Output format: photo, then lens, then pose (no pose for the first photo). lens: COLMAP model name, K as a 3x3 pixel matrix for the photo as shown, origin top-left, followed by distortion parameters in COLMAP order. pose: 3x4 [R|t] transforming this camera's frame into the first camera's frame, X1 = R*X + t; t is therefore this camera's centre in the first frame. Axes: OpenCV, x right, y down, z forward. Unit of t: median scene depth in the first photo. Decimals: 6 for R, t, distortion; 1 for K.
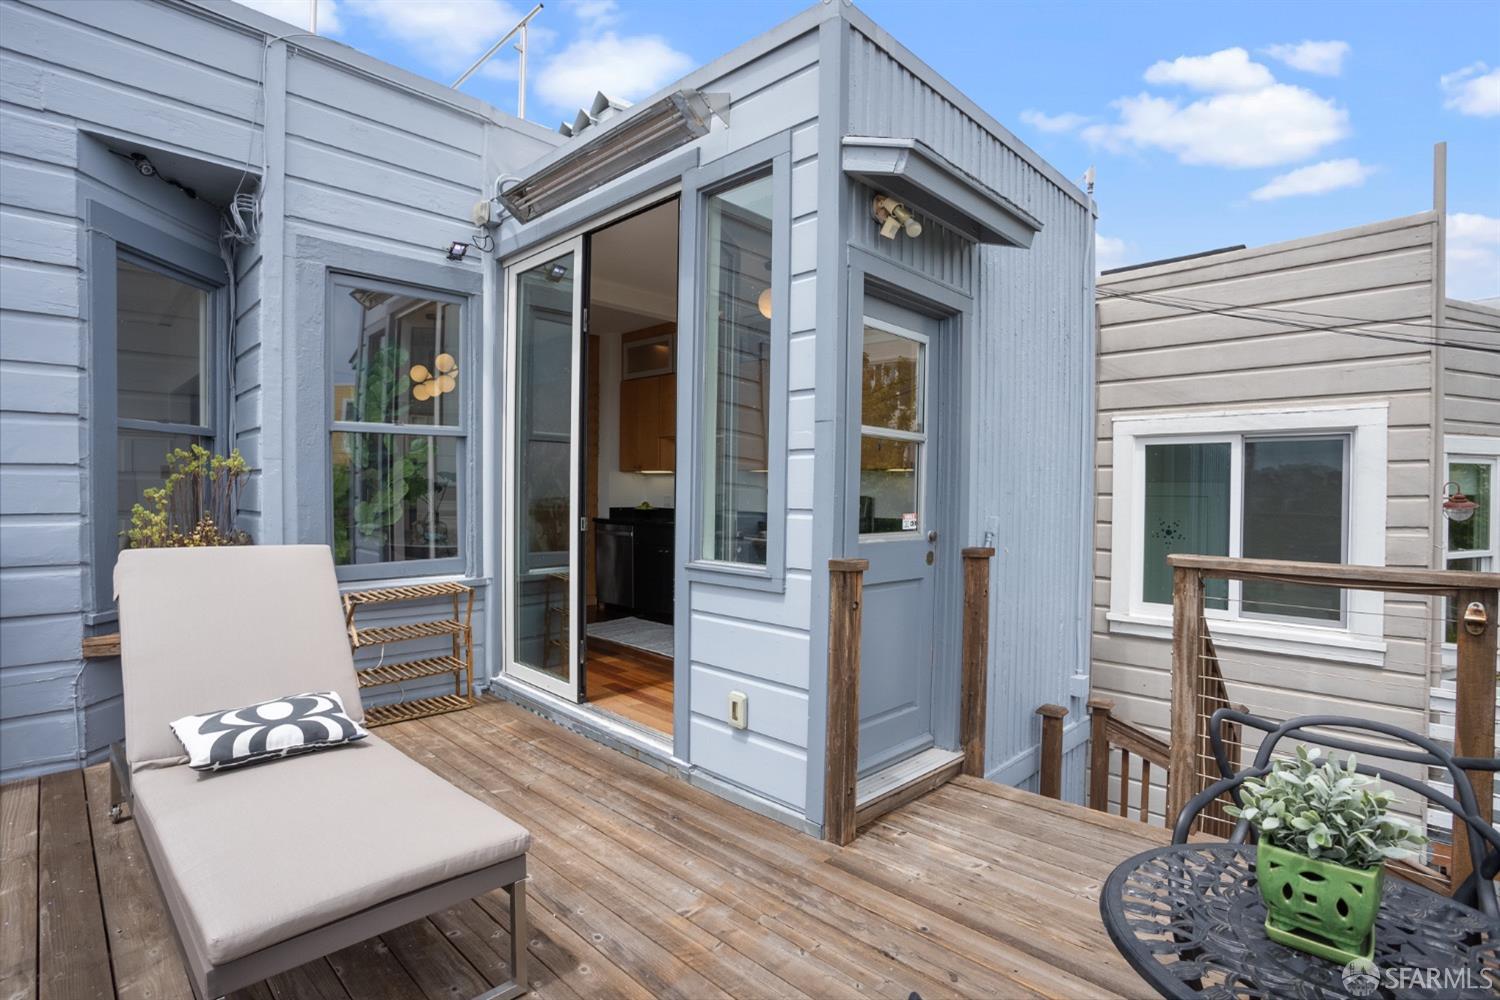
lens RADIAL K [[742.6, 0, 741.3], [0, 742.6, 508.2], [0, 0, 1]] dist [-0.003914, 0.000648]
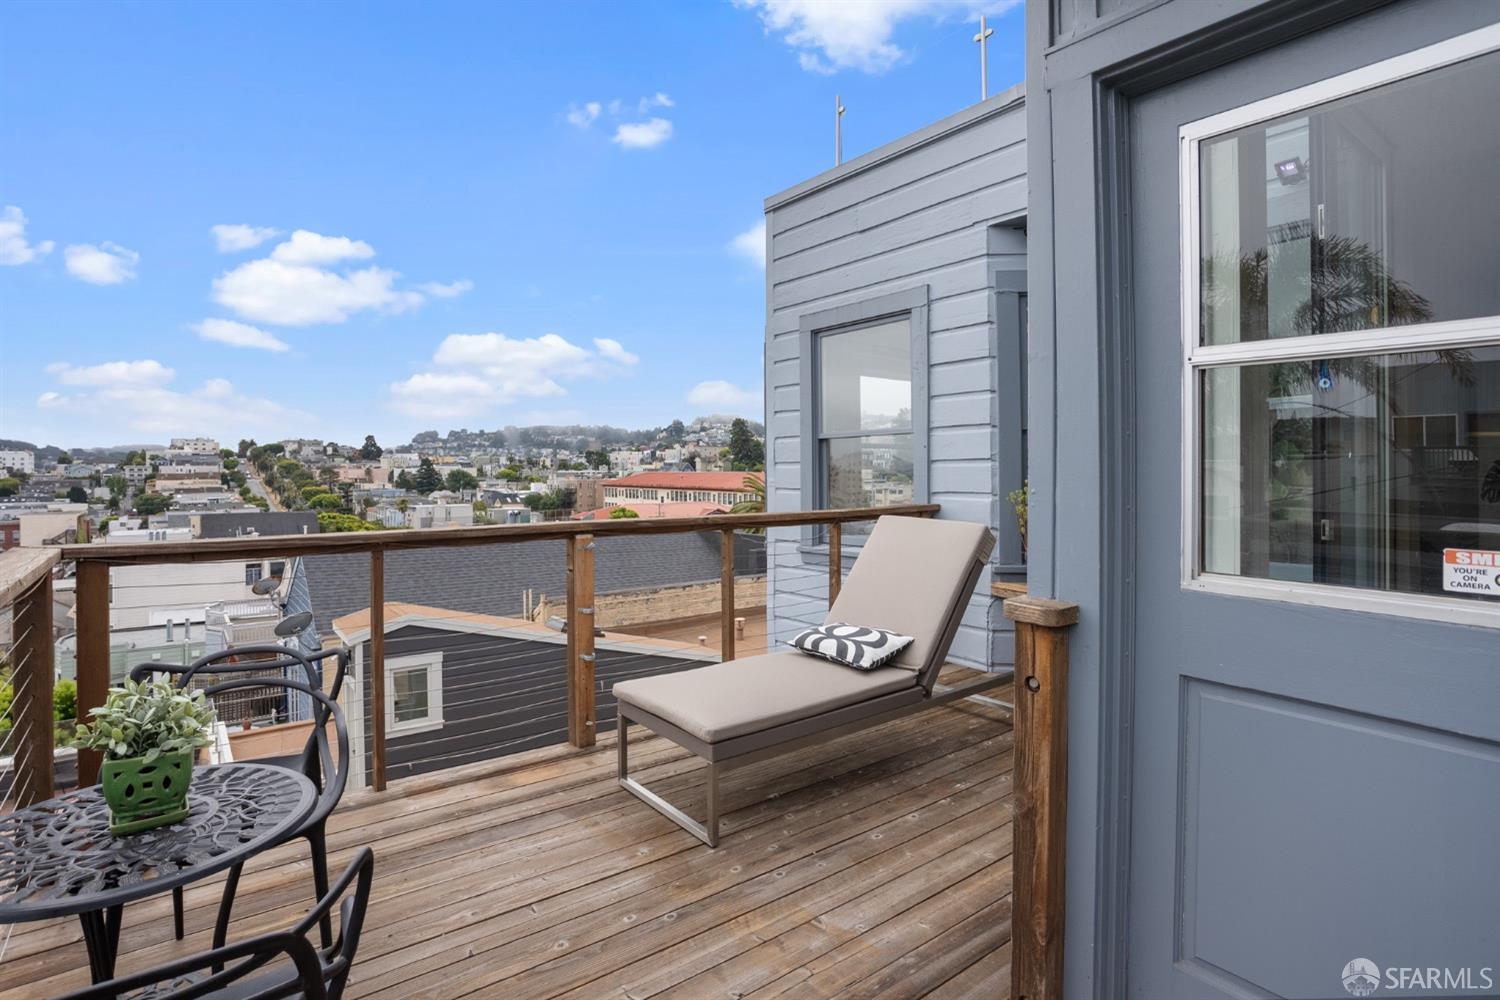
lens RADIAL K [[742.6, 0, 706.1], [0, 742.6, 473.6], [0, 0, 1]] dist [-0.003914, 0.000648]
pose [[-0.142099, -0.002983, -0.989848, 0.611628], [-0.011038, 0.999938, -0.001429, -0.021991], [0.989791, 0.010723, -0.142123, 0.670827]]
